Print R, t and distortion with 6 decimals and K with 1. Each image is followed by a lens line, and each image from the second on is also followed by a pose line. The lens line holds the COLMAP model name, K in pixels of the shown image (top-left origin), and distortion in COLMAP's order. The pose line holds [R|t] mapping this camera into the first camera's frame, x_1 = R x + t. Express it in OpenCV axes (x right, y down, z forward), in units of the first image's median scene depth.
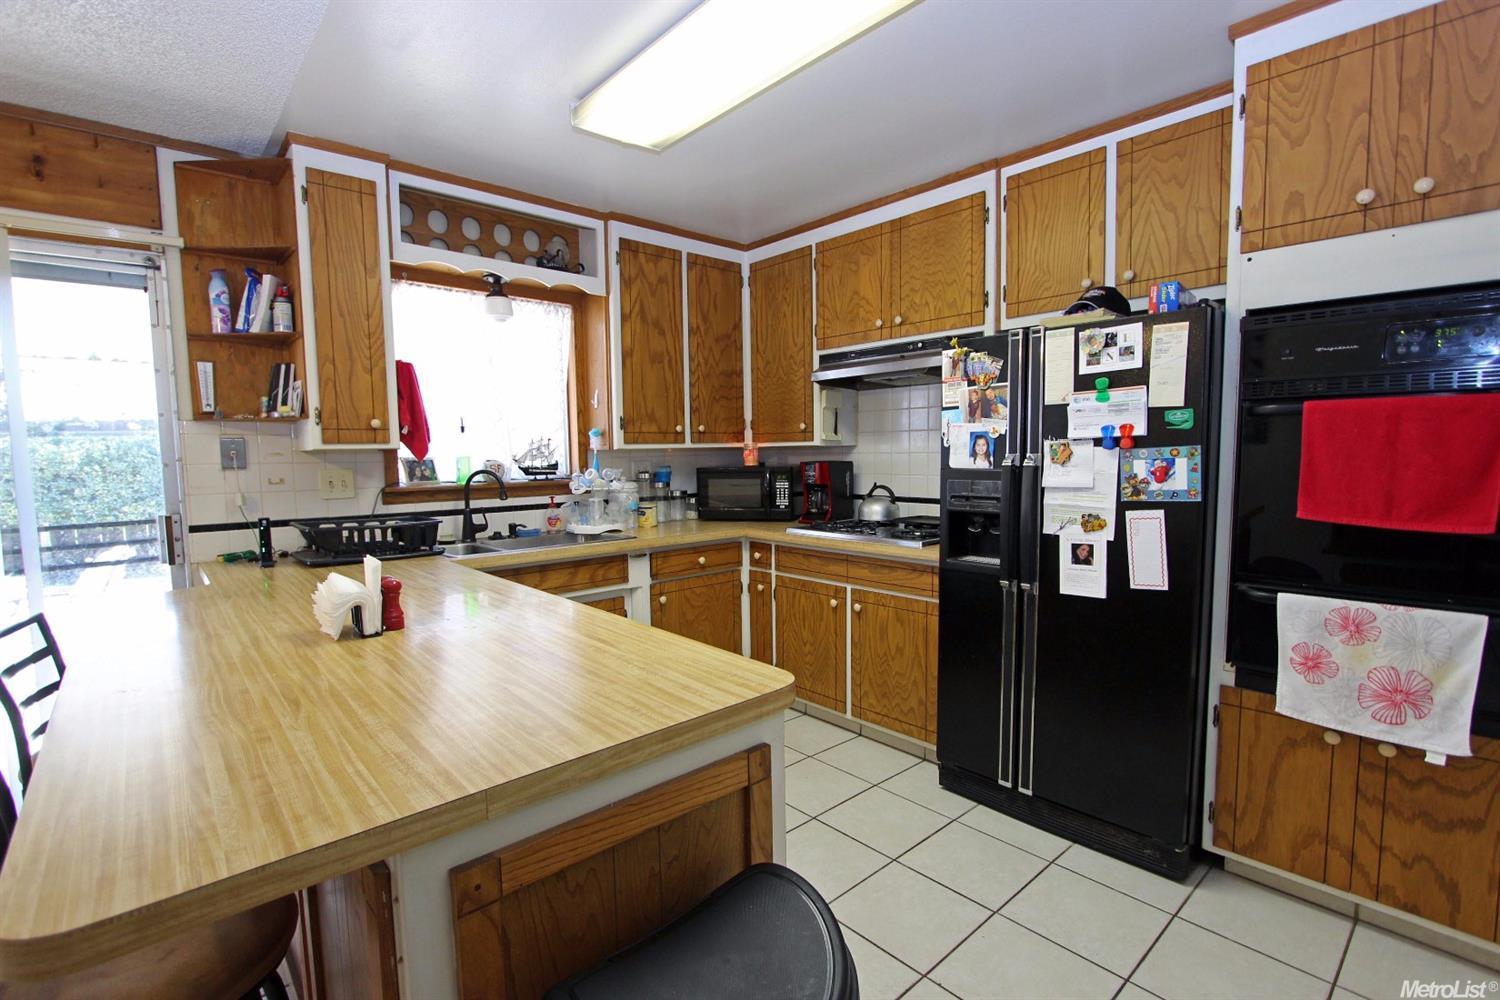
lens RADIAL K [[701.4, 0, 750.0], [0, 701.4, 500.0], [0, 0, 1]] dist [-0.004901, -0.000523]
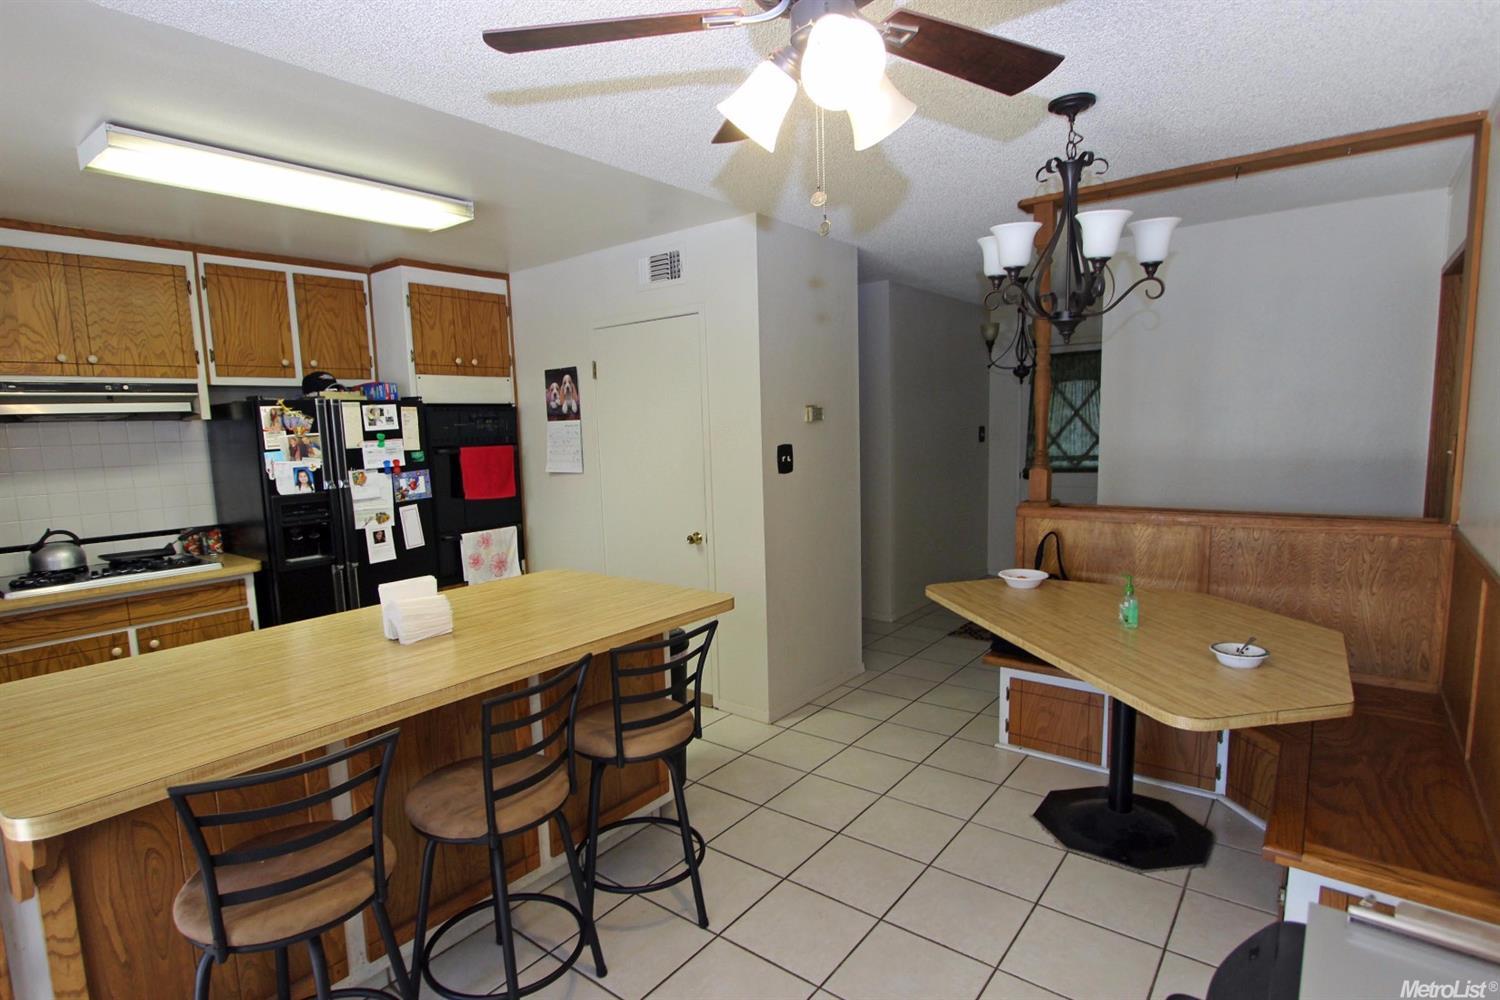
lens RADIAL K [[701.4, 0, 750.0], [0, 701.4, 500.0], [0, 0, 1]] dist [-0.004901, -0.000523]
pose [[-0.183306, -0.081493, 0.979672, -1.296445], [0.106230, 0.989080, 0.102152, -0.085642], [-0.977299, 0.122795, -0.172647, 0.397159]]
